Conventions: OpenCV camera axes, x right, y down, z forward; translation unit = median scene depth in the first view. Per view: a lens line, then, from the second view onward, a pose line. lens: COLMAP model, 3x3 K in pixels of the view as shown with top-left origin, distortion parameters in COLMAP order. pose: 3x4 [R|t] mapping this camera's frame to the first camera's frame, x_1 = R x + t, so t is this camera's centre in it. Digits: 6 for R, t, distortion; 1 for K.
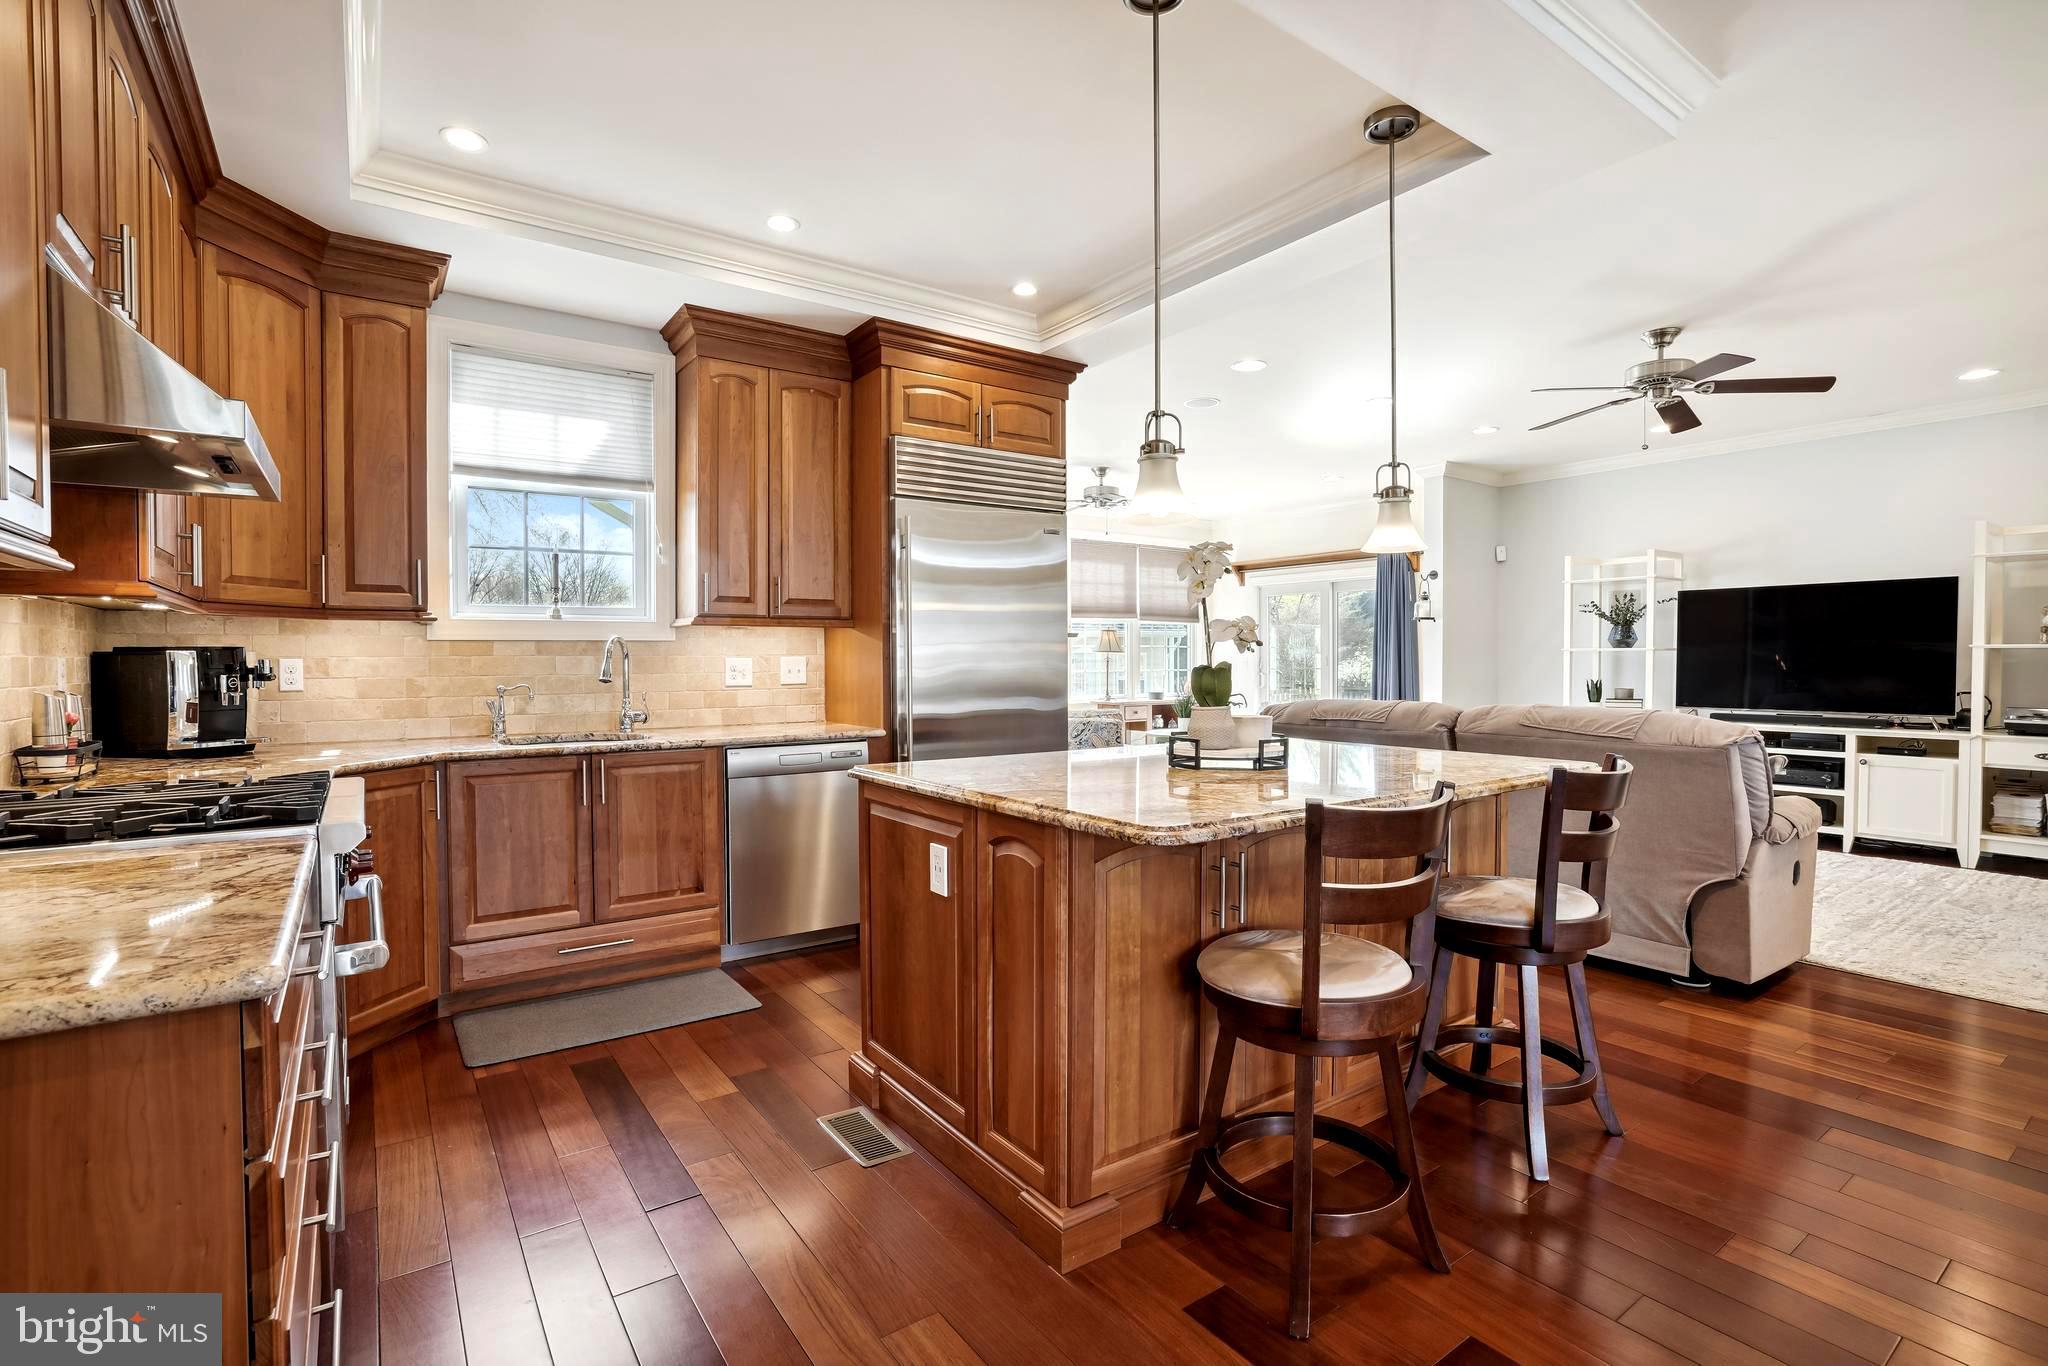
lens RADIAL K [[930.0, 0, 1016.2], [0, 930.0, 696.5], [0, 0, 1]] dist [-0.049871, 0.016433]
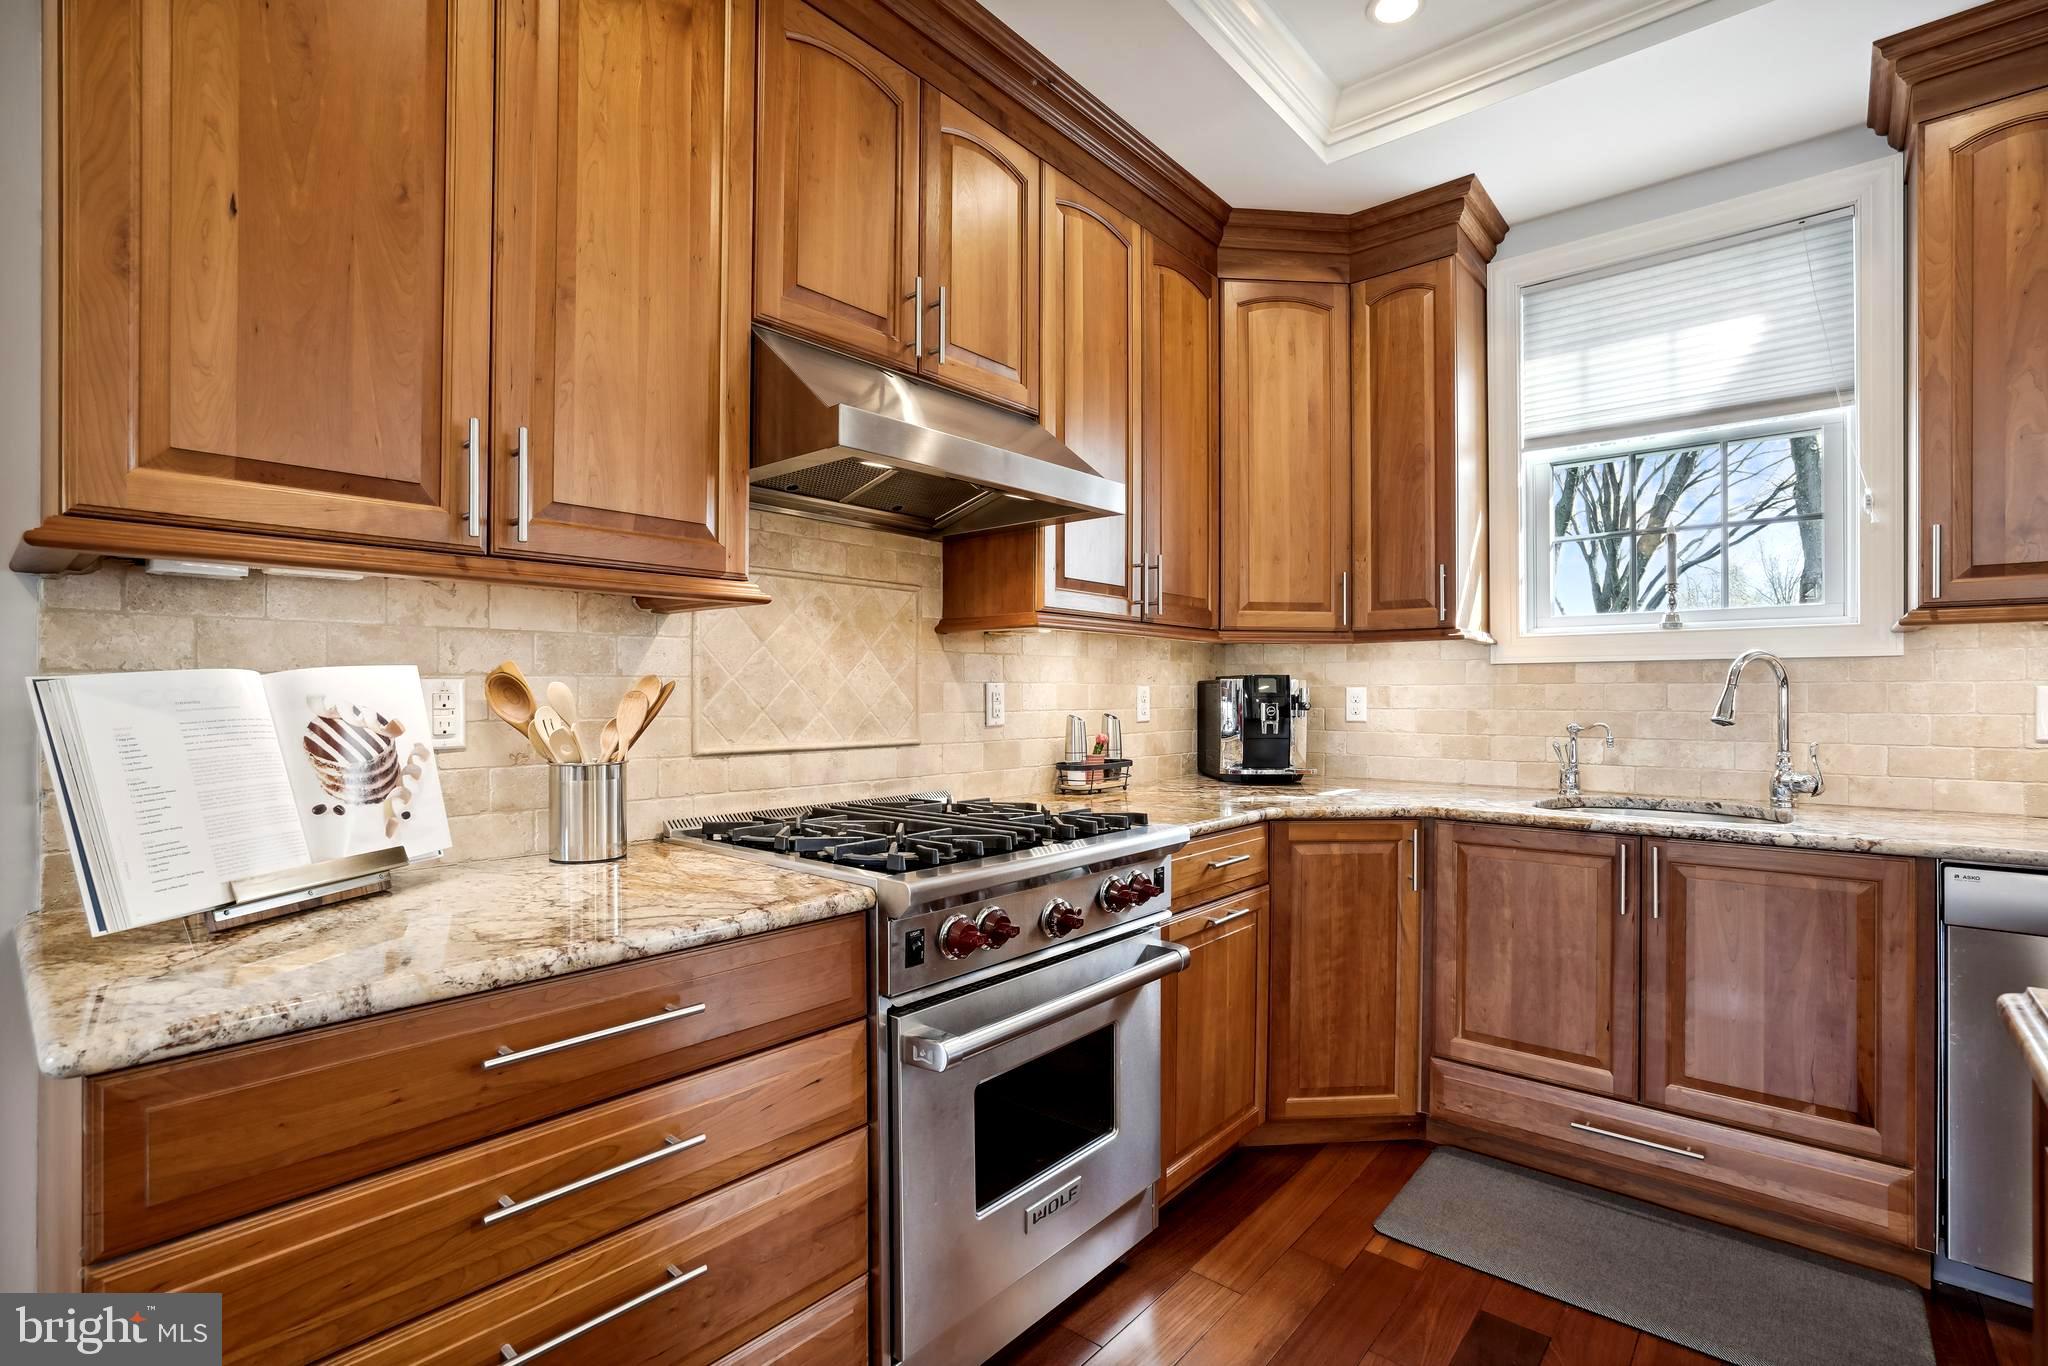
lens RADIAL K [[930.0, 0, 1016.2], [0, 930.0, 696.5], [0, 0, 1]] dist [-0.049871, 0.016433]
pose [[0.231340, 0.006203, -0.972853, 0.051296], [-0.039830, 0.999202, -0.003100, -0.015159], [0.972057, 0.039466, 0.231403, 0.439968]]
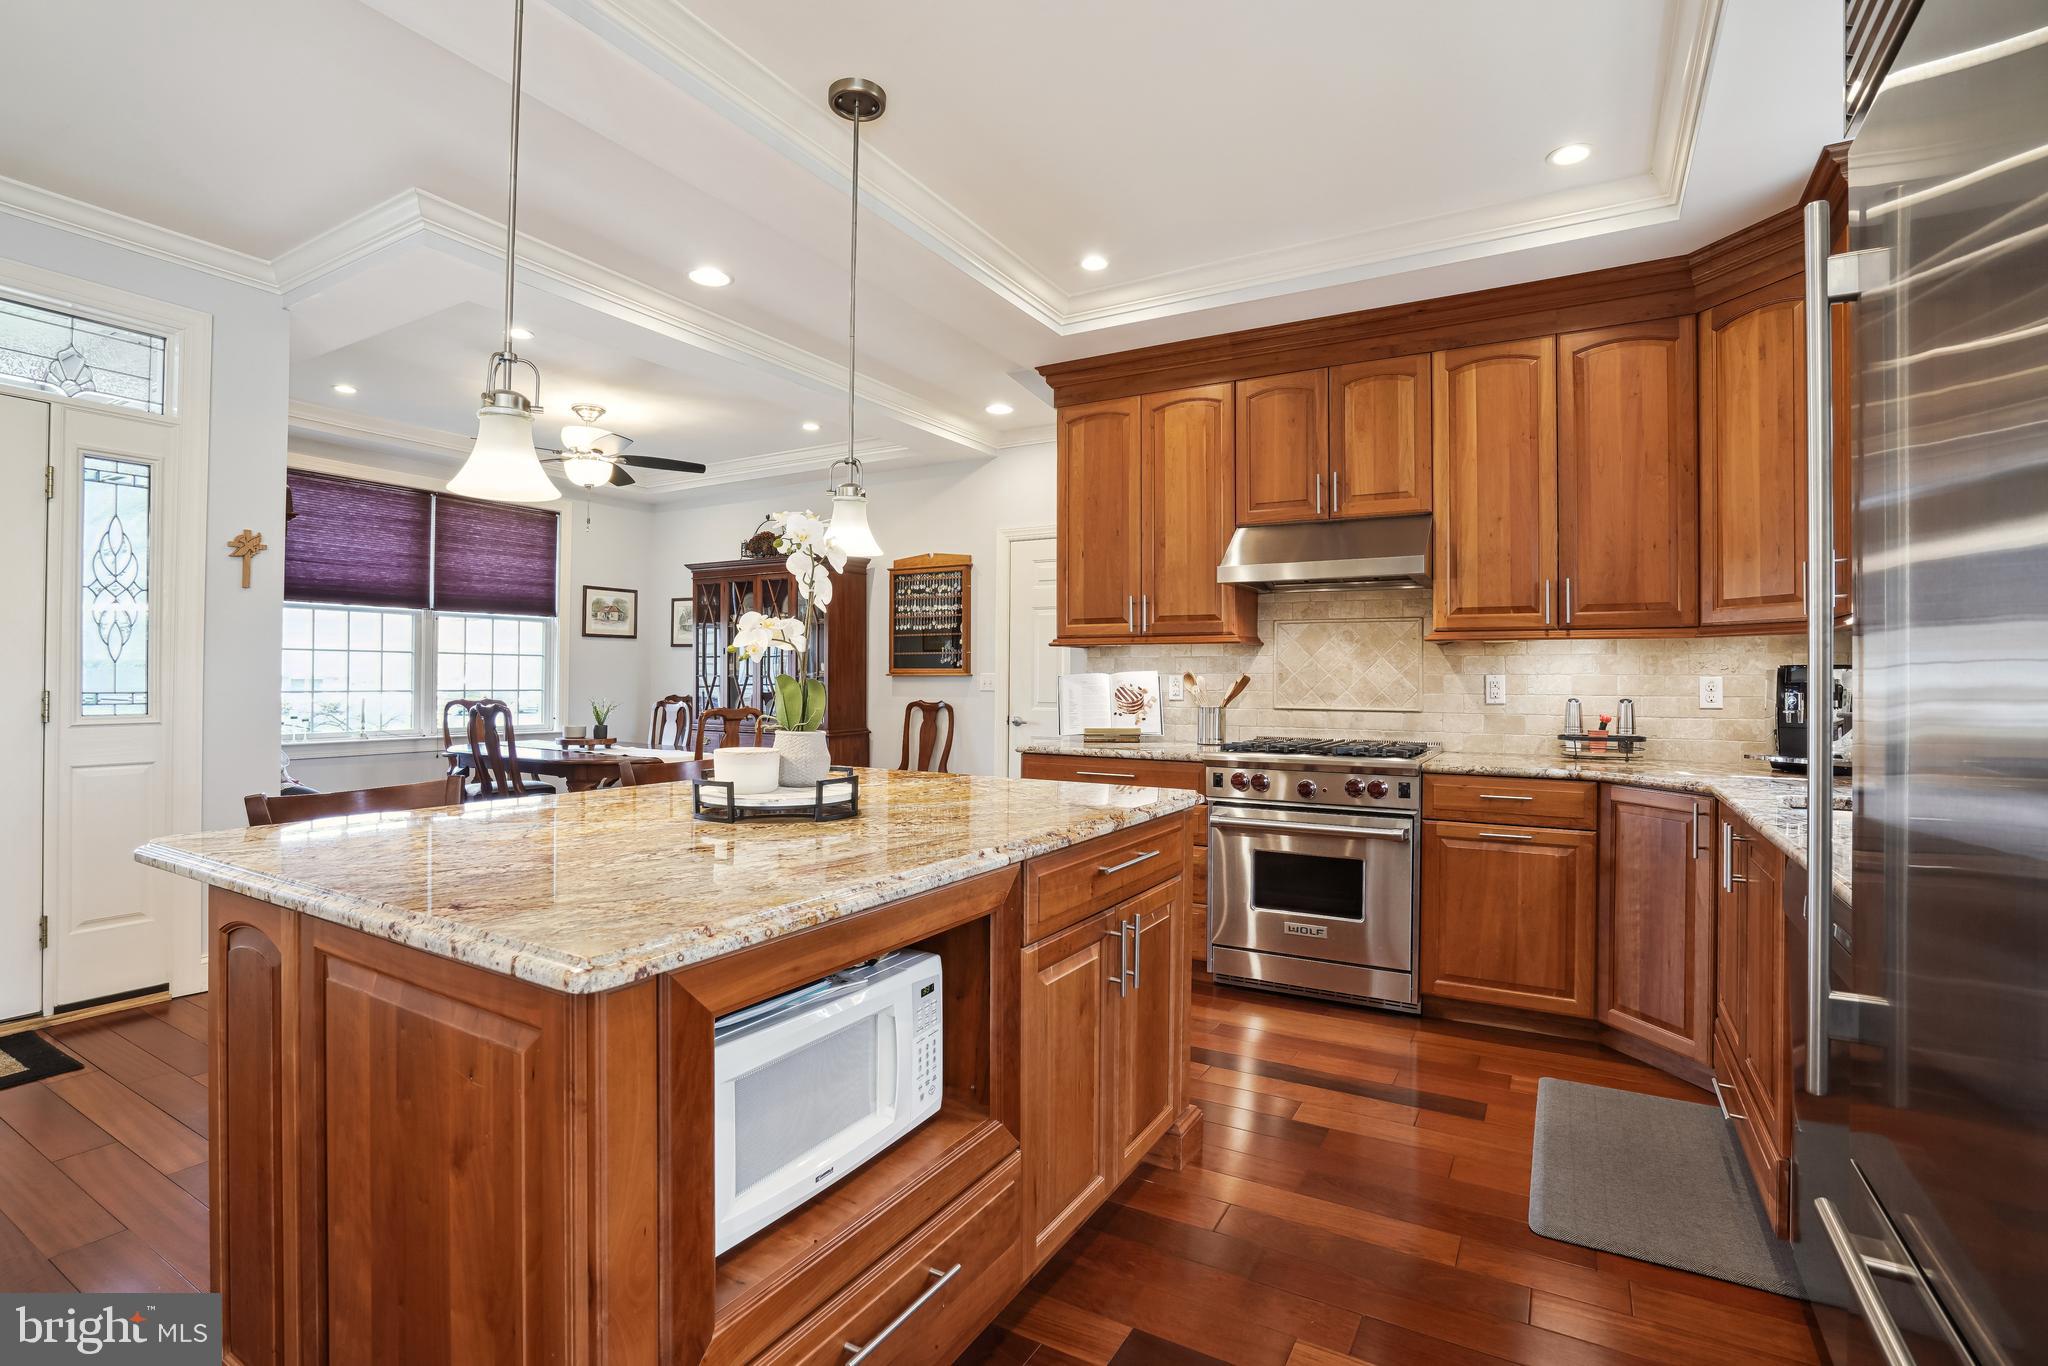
lens RADIAL K [[956.7, 0, 1025.6], [0, 956.7, 672.0], [0, 0, 1]] dist [-0.046753, 0.018634]
pose [[-0.905959, -0.007286, -0.423304, 0.307266], [-0.021062, 0.999390, 0.027874, -0.051825], [0.422842, 0.034168, -0.905559, 1.407409]]
